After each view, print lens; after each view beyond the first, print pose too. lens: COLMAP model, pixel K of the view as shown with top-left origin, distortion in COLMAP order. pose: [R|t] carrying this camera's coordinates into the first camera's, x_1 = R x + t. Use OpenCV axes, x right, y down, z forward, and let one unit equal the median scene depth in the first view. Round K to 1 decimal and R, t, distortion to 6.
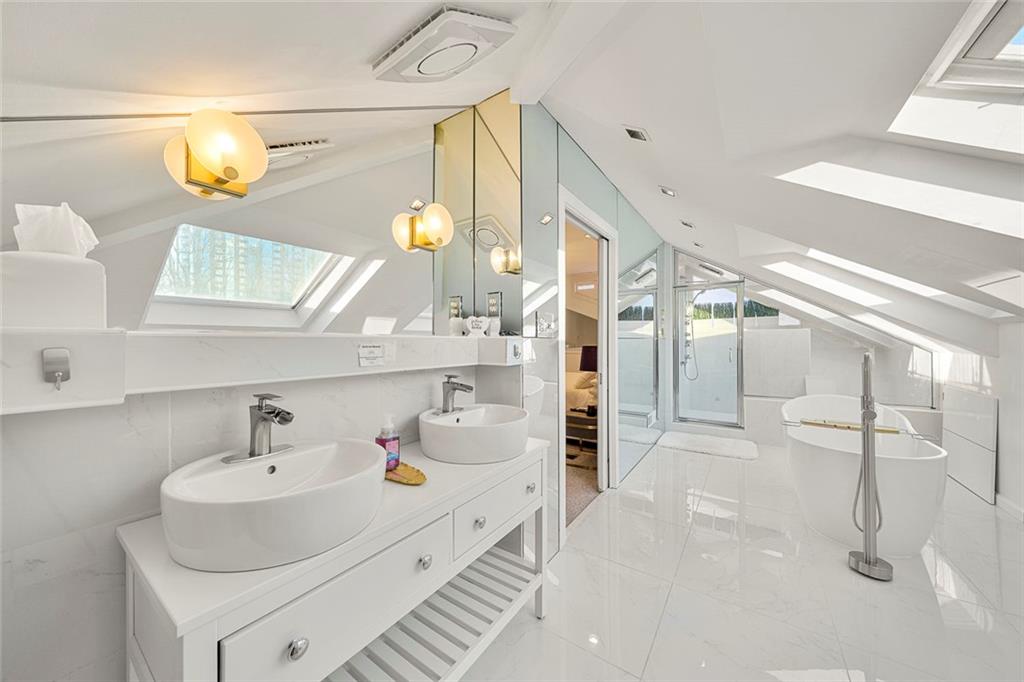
lens RADIAL K [[351.4, 0, 509.5], [0, 351.4, 341.5], [0, 0, 1]] dist [-0.000734, -0.000036]
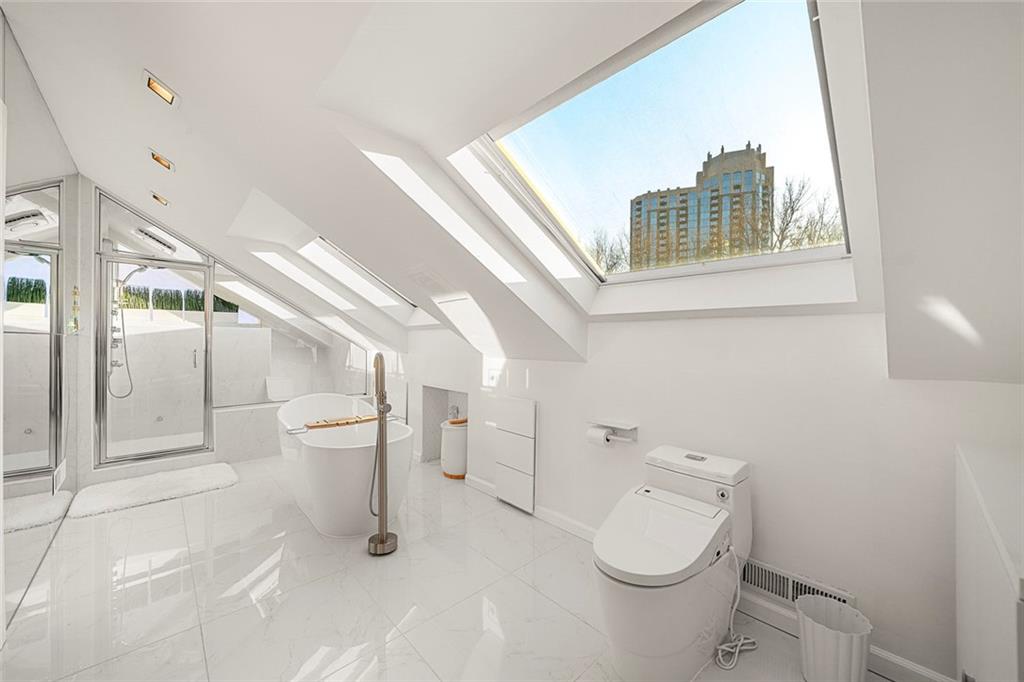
lens RADIAL K [[381.5, 0, 508.4], [0, 381.5, 344.8], [0, 0, 1]] dist [0.000902, -0.000084]
pose [[0.232806, -0.001838, 0.972522, -0.022432], [-0.007140, 0.999968, 0.003599, 0.000802], [-0.972497, -0.007782, 0.232785, 0.136657]]
